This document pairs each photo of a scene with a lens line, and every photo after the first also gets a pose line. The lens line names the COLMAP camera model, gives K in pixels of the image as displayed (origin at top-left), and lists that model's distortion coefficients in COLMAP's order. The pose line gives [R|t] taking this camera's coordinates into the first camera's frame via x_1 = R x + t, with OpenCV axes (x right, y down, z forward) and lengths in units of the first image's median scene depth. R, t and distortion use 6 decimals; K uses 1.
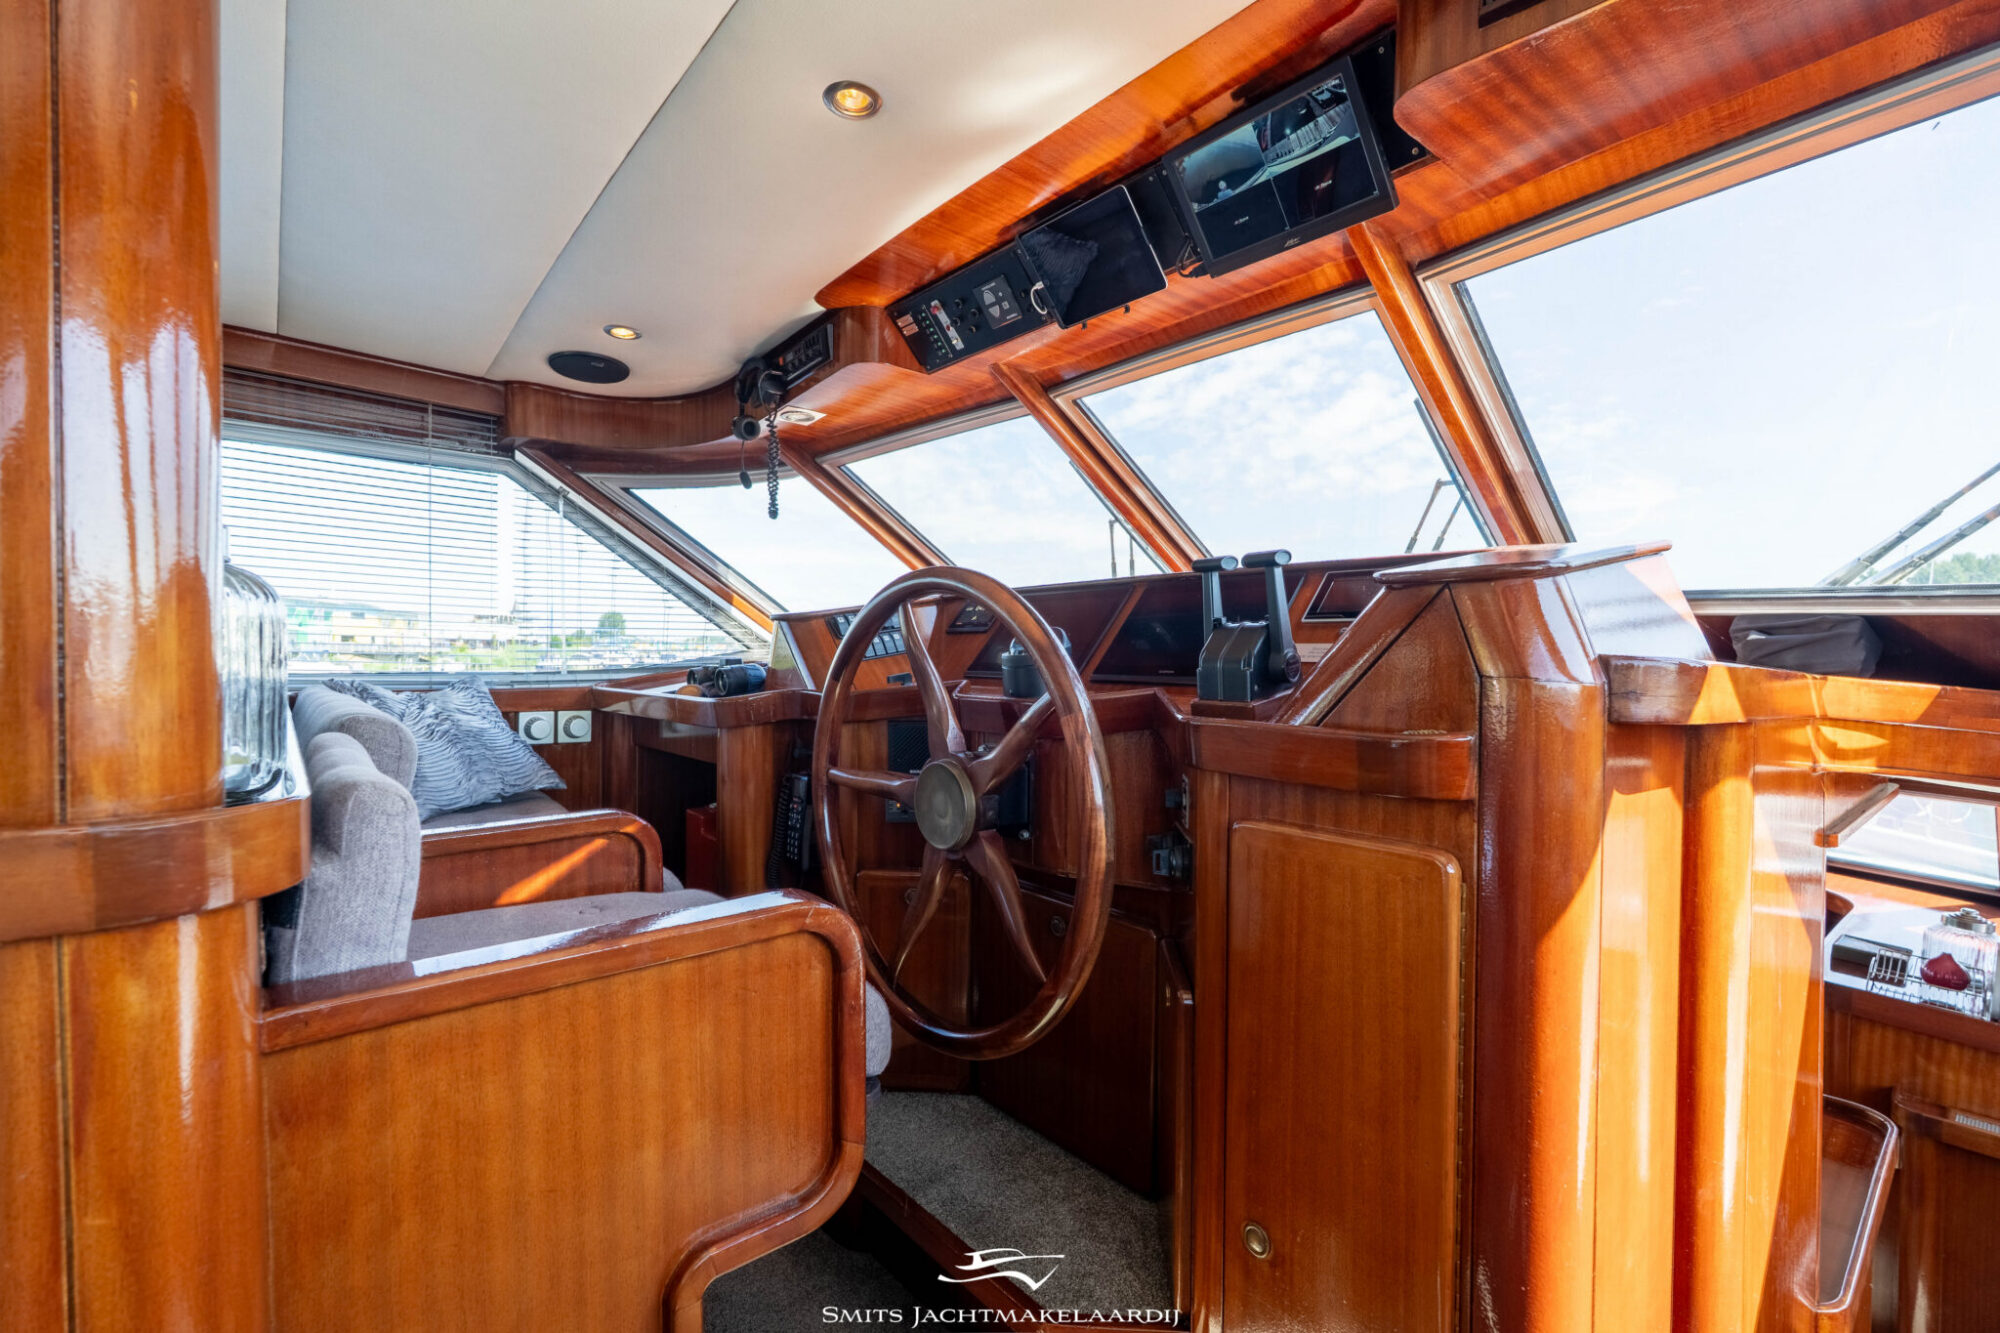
lens RADIAL K [[883.7, 0, 1001.8], [0, 883.7, 666.9], [0, 0, 1]] dist [-0.000597, -0.000339]
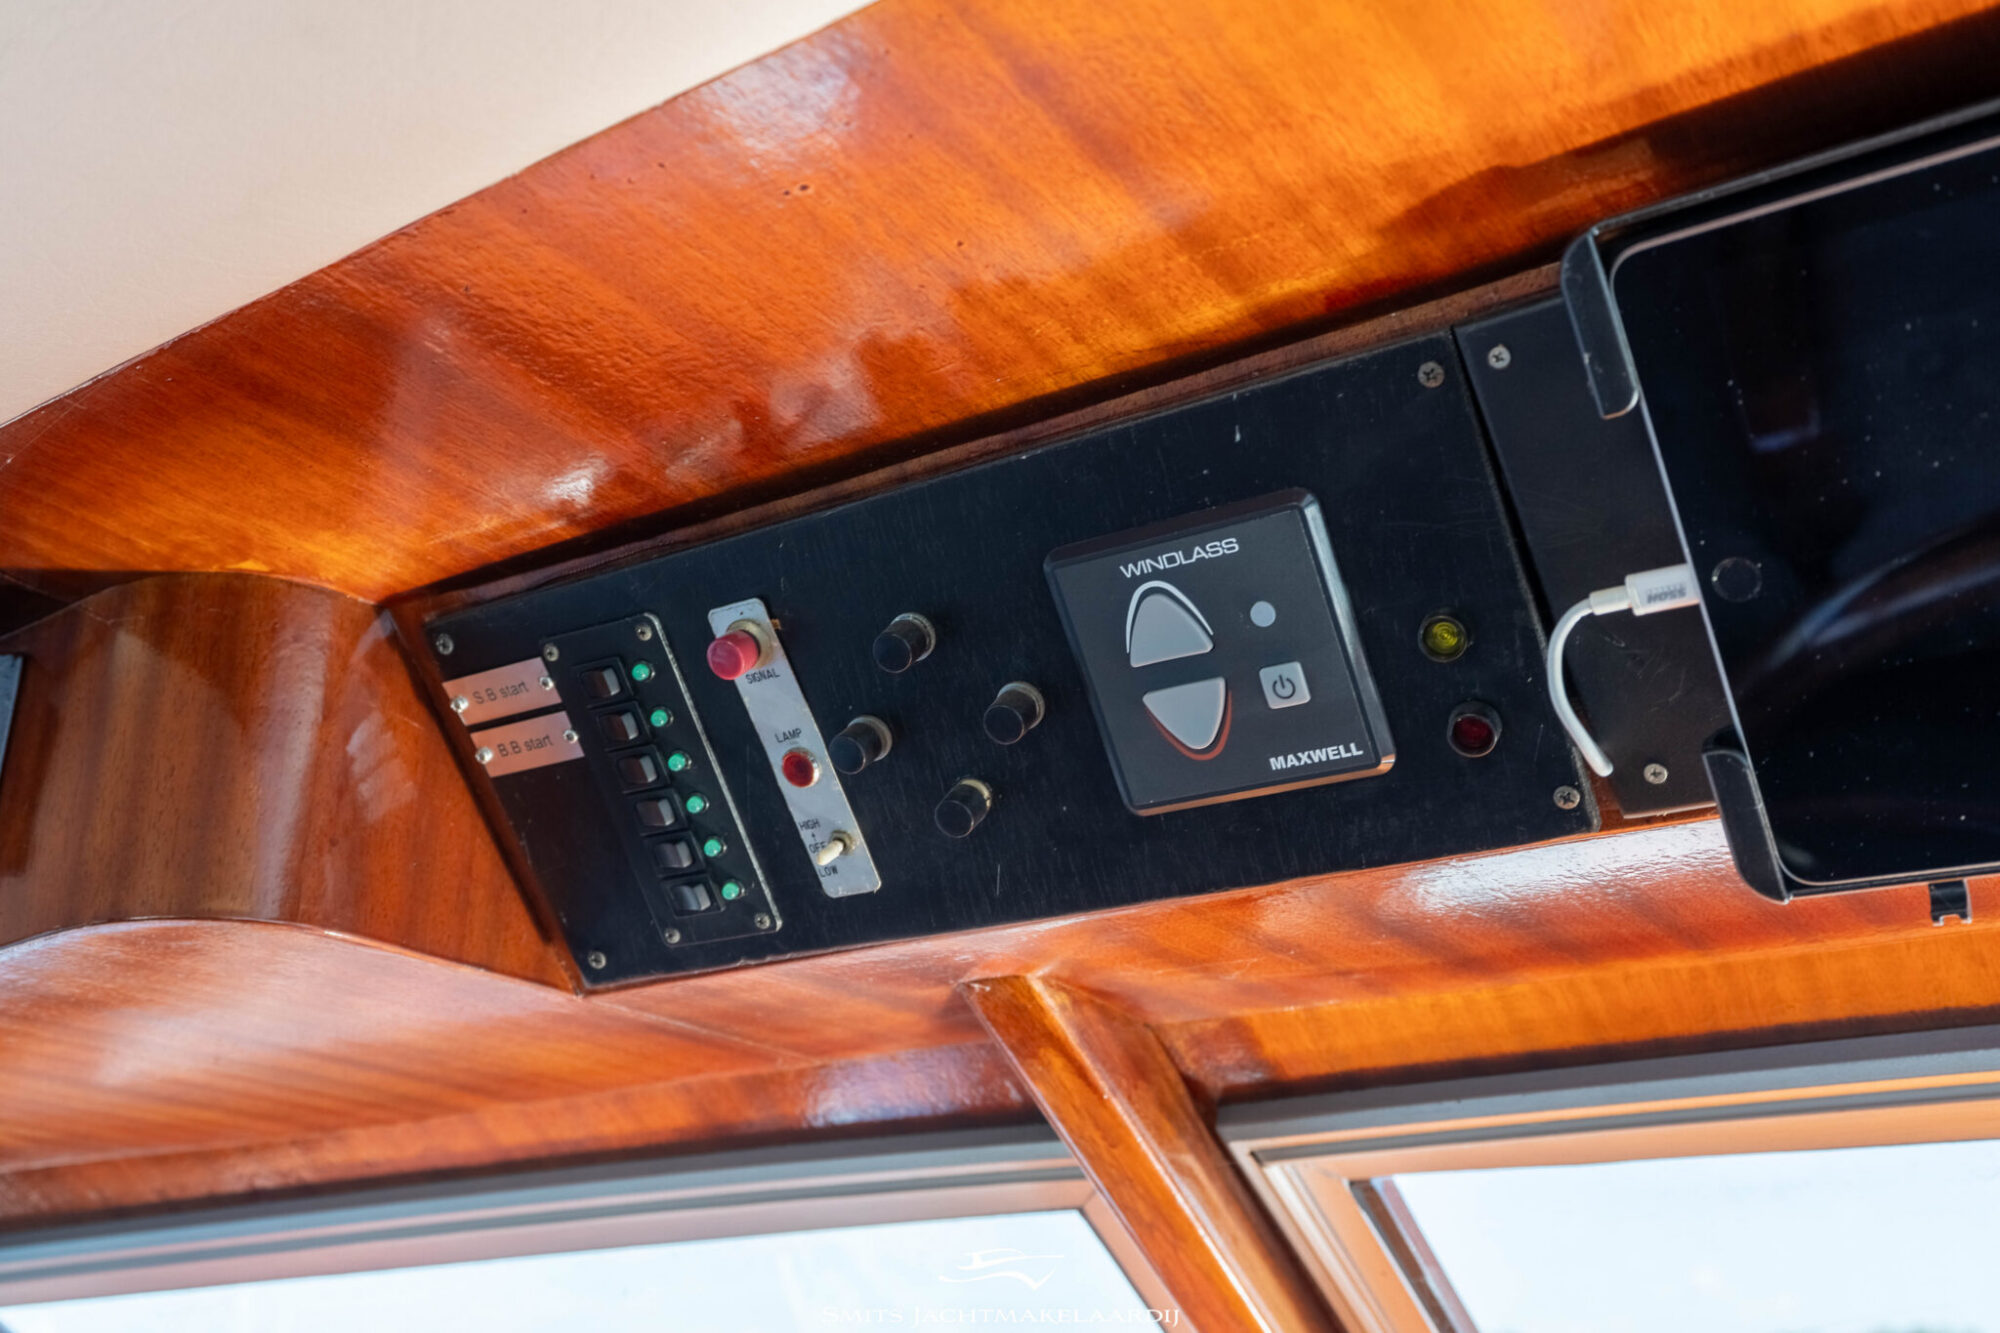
lens RADIAL K [[1983.3, 0, 1000.0], [0, 1983.3, 666.5], [0, 0, 1]] dist [-0.000899, 0.001628]
pose [[0.959026, 0.108565, 0.261693, -0.115969], [-0.003845, 0.928572, -0.371132, -0.255855], [-0.283293, 0.354919, 0.890942, 0.634403]]
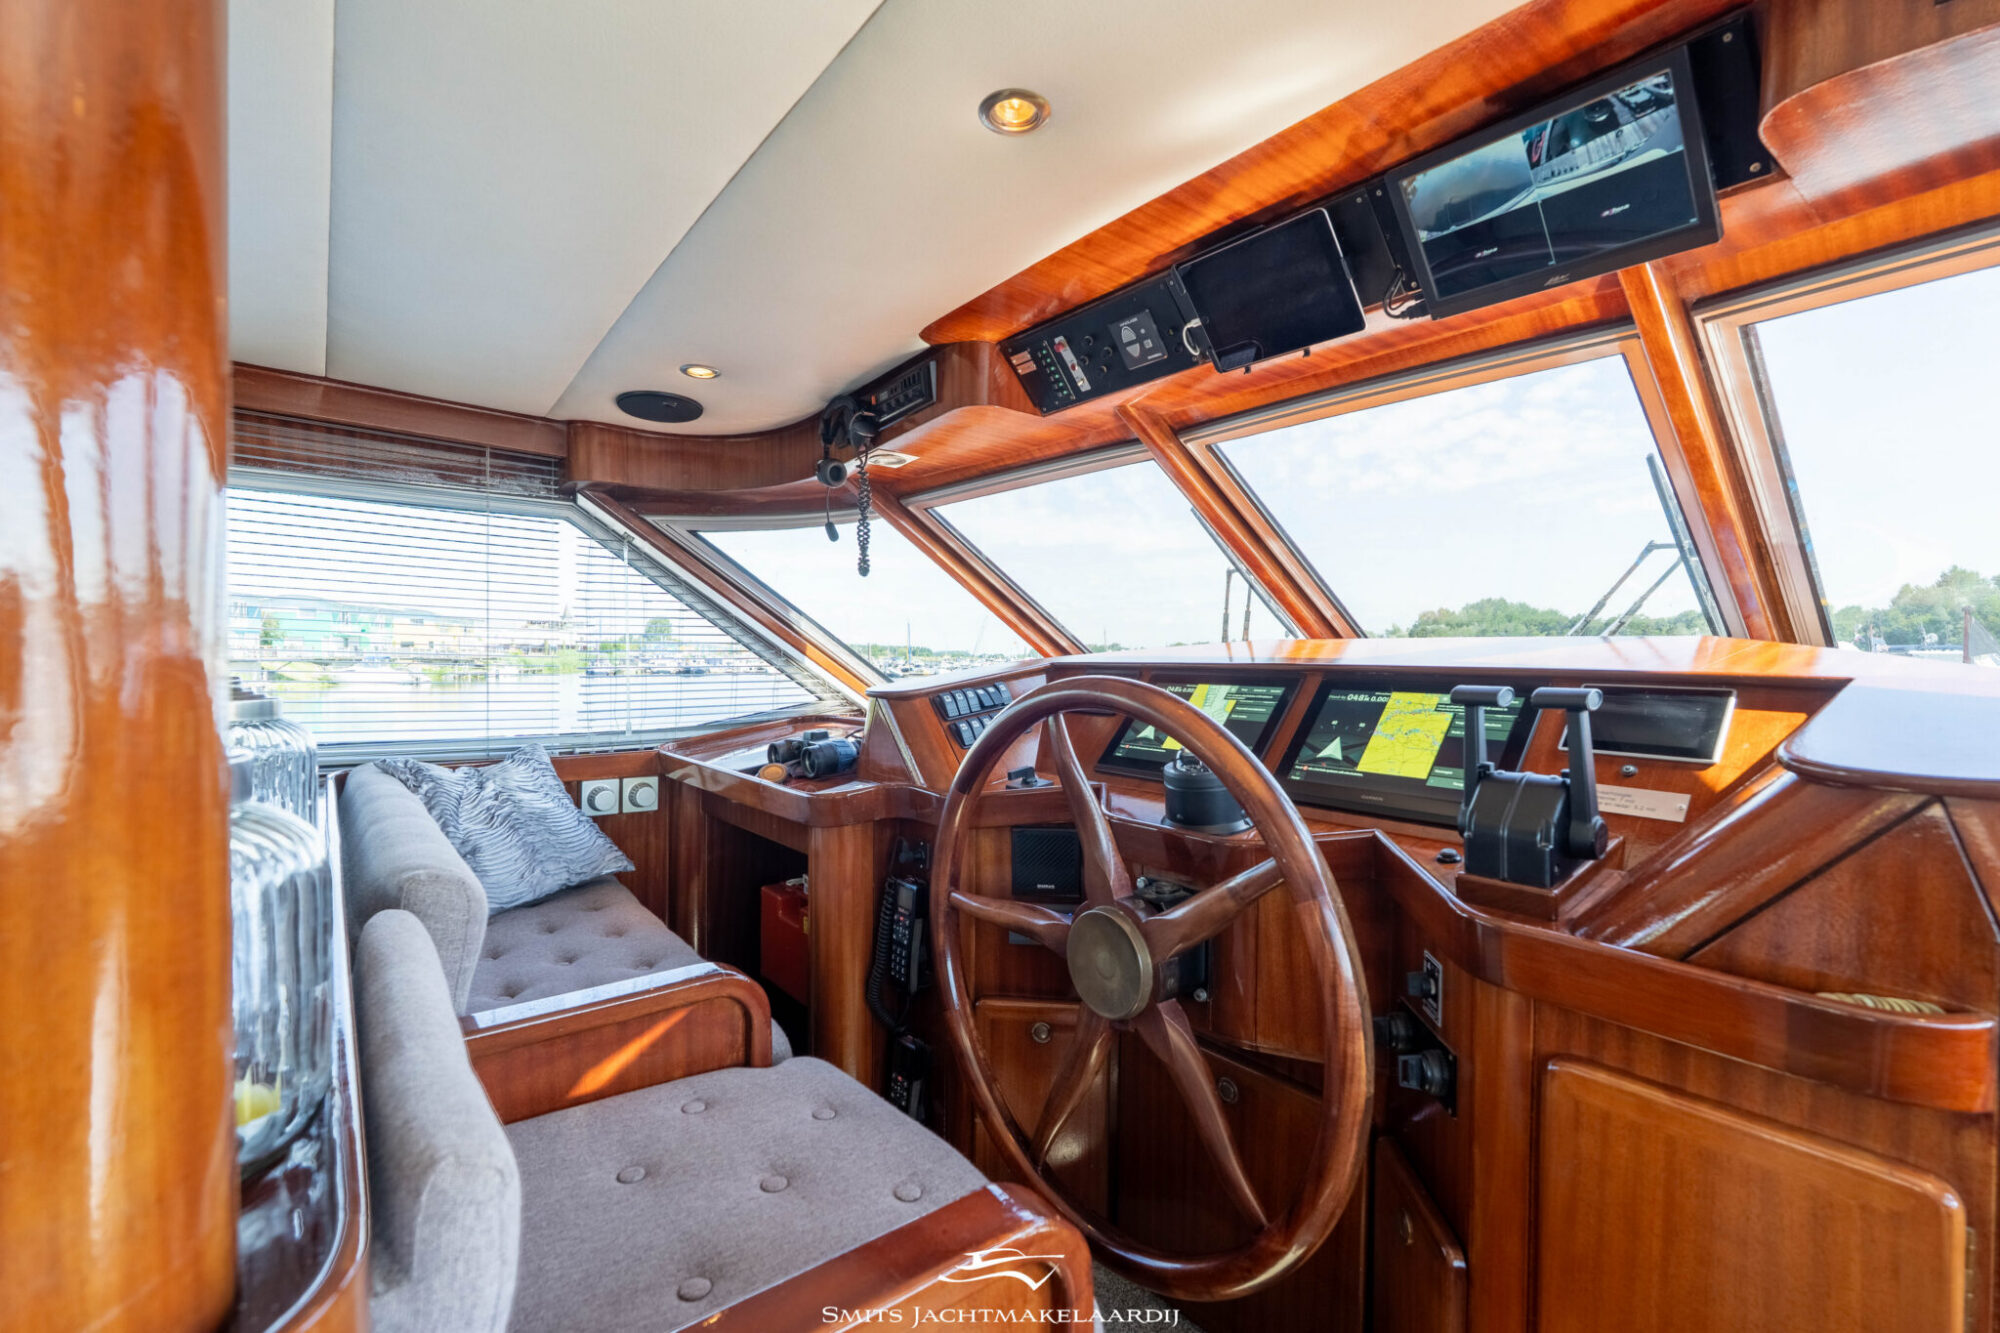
lens RADIAL K [[883.7, 0, 1001.8], [0, 883.7, 666.9], [0, 0, 1]] dist [-0.000597, -0.000339]
pose [[0.999380, 0.002579, -0.035114, -0.095331], [-0.002477, 0.999993, 0.002954, -0.086137], [0.035121, -0.002865, 0.999379, 0.119158]]
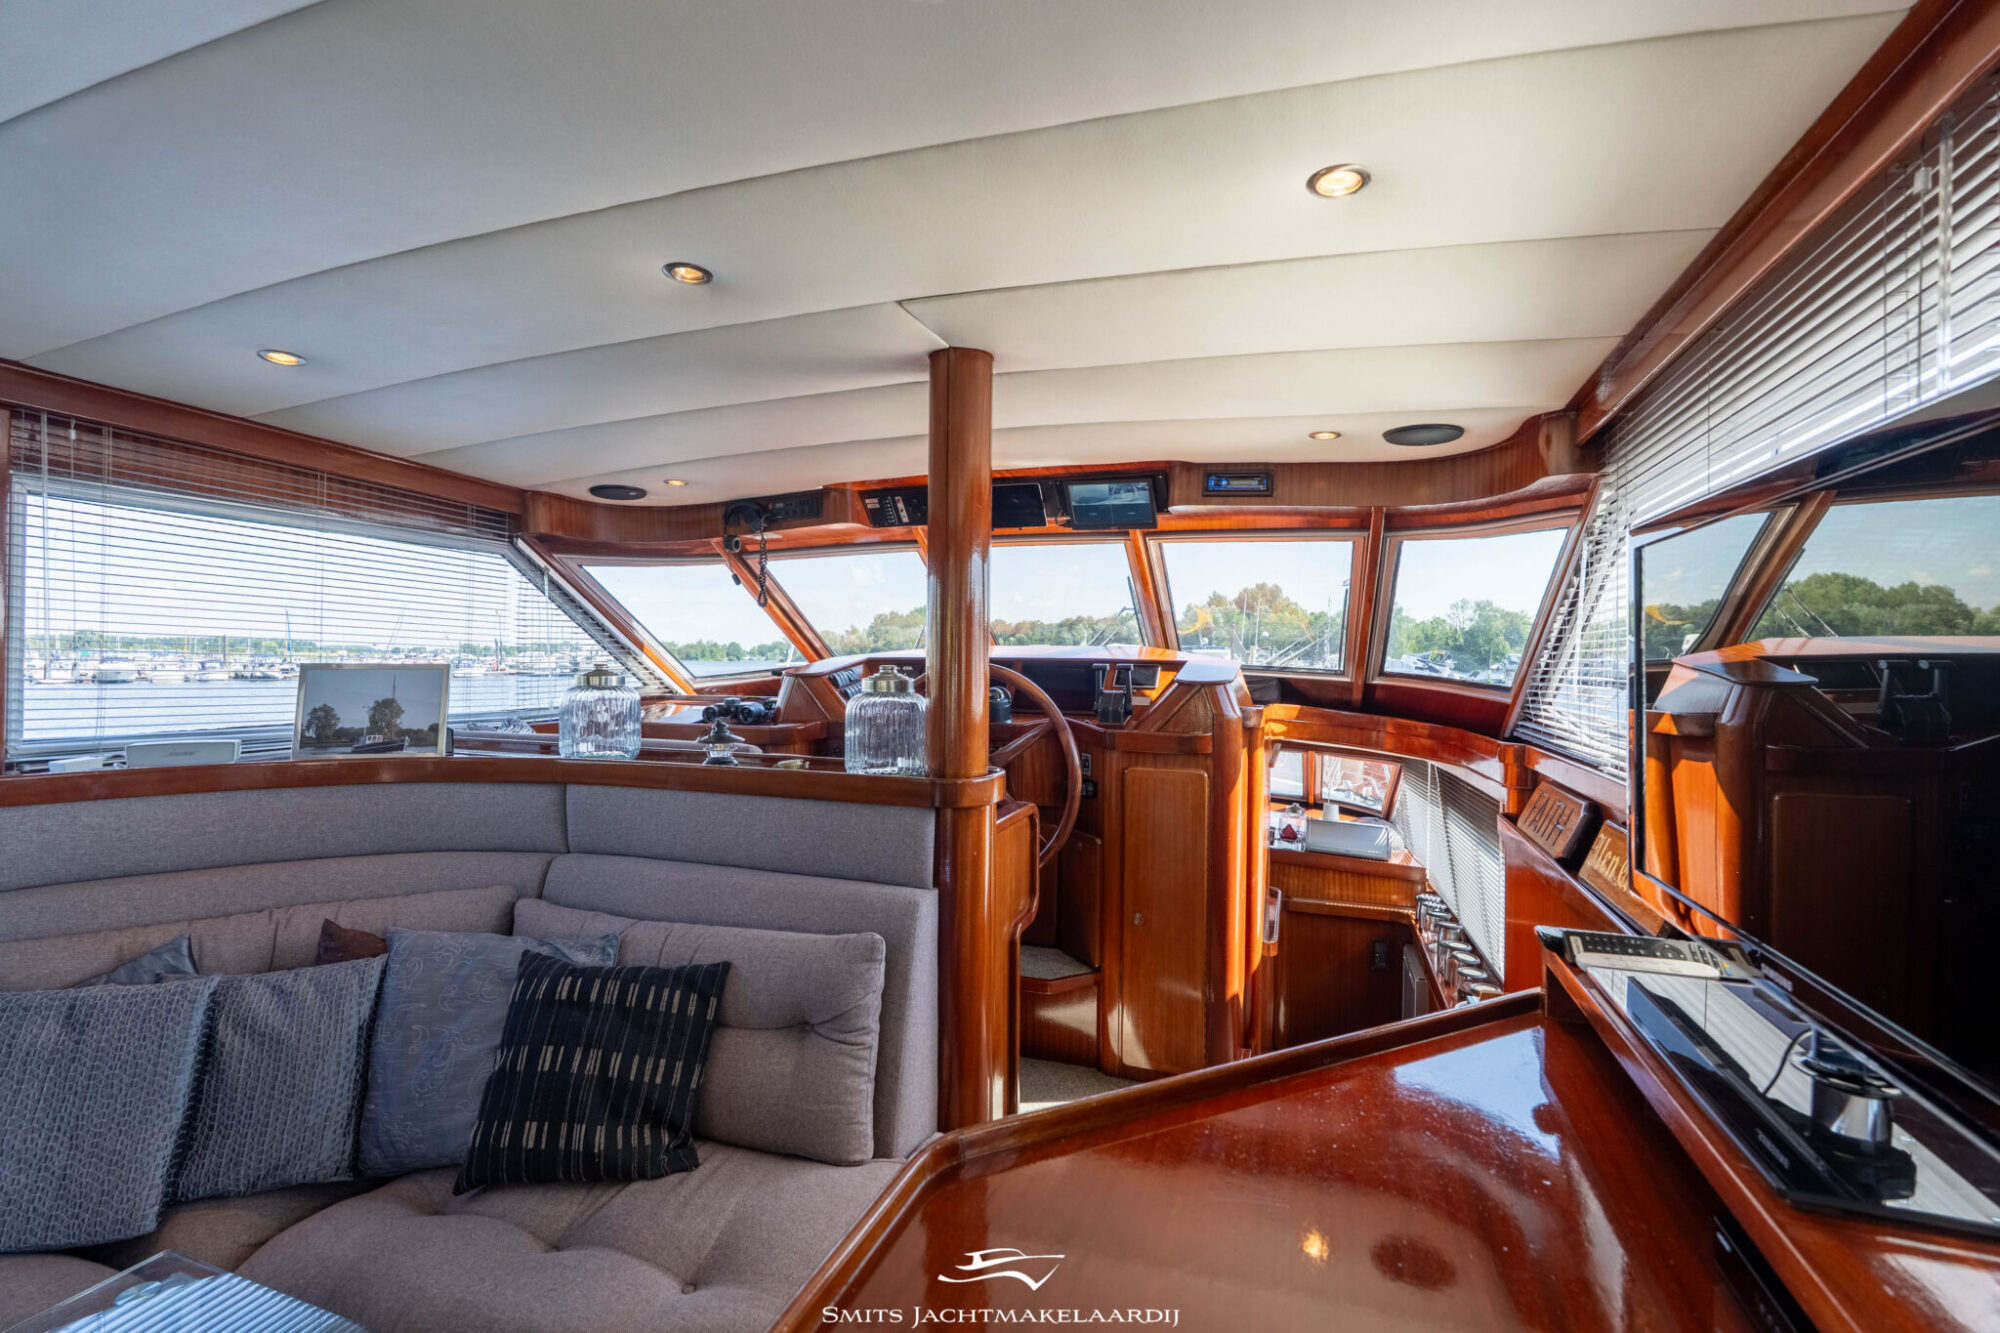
lens RADIAL K [[884.9, 0, 1002.6], [0, 884.9, 663.0], [0, 0, 1]] dist [-0.000130, -0.000110]
pose [[0.859738, -0.002229, 0.510730, -0.754293], [0.002709, 0.999996, -0.000197, -0.076507], [-0.510728, 0.001553, 0.859741, -0.590303]]
